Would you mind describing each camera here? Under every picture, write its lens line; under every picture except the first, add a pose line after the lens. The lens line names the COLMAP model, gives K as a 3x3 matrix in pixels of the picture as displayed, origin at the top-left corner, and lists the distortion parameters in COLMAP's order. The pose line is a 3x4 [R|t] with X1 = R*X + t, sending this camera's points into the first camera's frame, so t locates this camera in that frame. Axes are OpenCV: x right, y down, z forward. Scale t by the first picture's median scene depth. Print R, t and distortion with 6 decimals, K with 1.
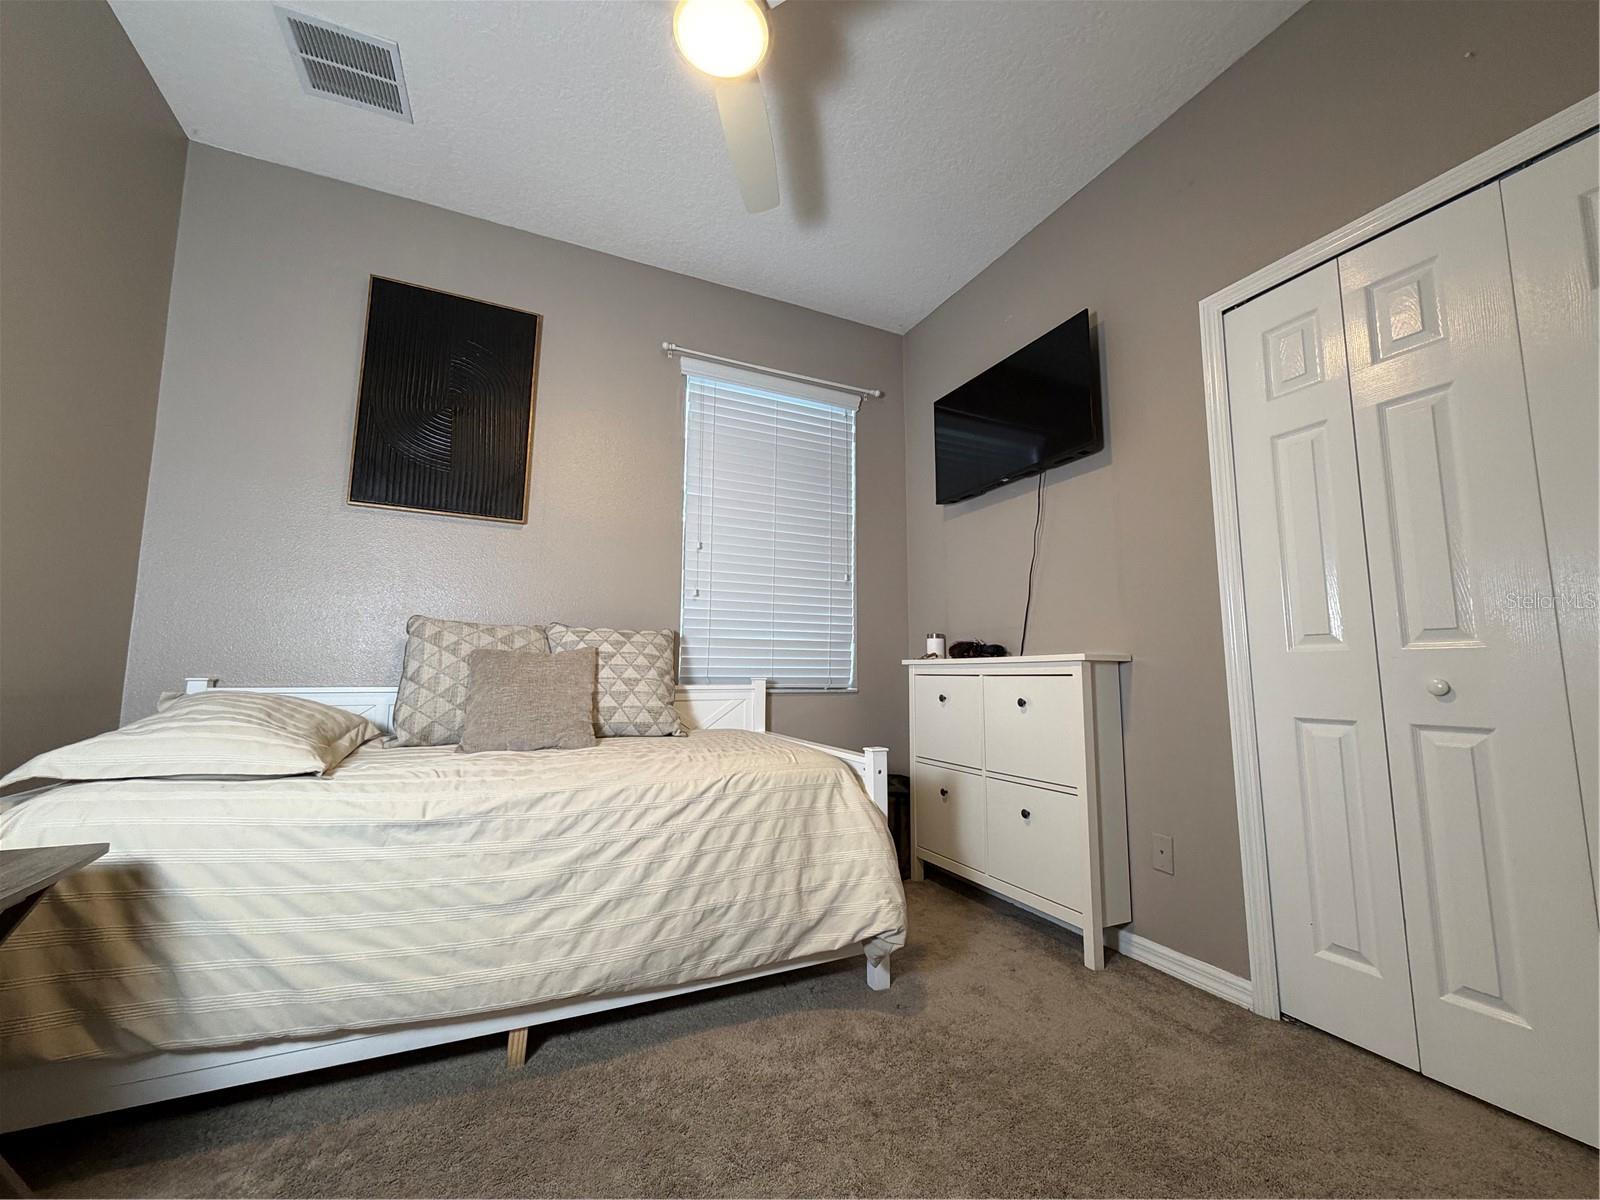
lens RADIAL K [[638.0, 0, 806.7], [0, 638.0, 601.5], [0, 0, 1]] dist [0.000068, -0.000108]
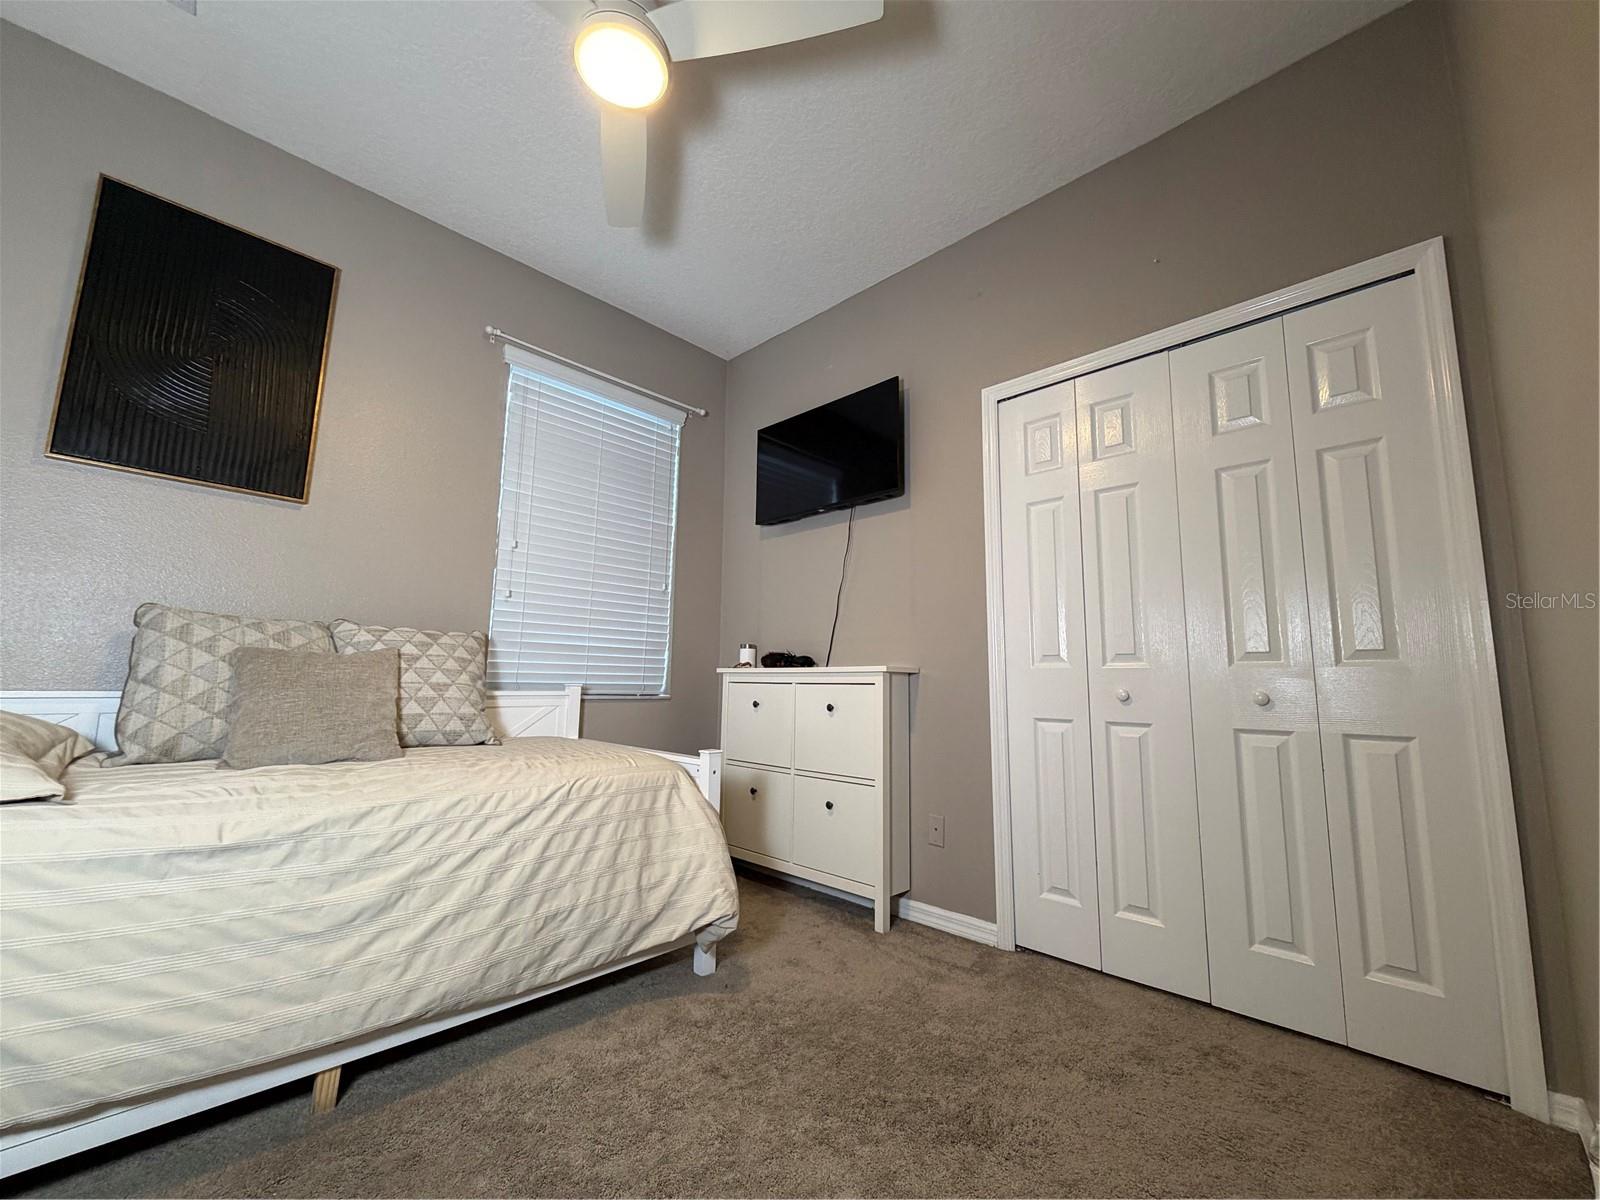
lens RADIAL K [[638.0, 0, 806.7], [0, 638.0, 601.5], [0, 0, 1]] dist [0.000068, -0.000108]
pose [[0.936511, 0.054155, 0.346430, -0.144739], [-0.050237, 0.998531, -0.020286, -0.008180], [-0.347019, 0.001594, 0.937857, -0.075119]]
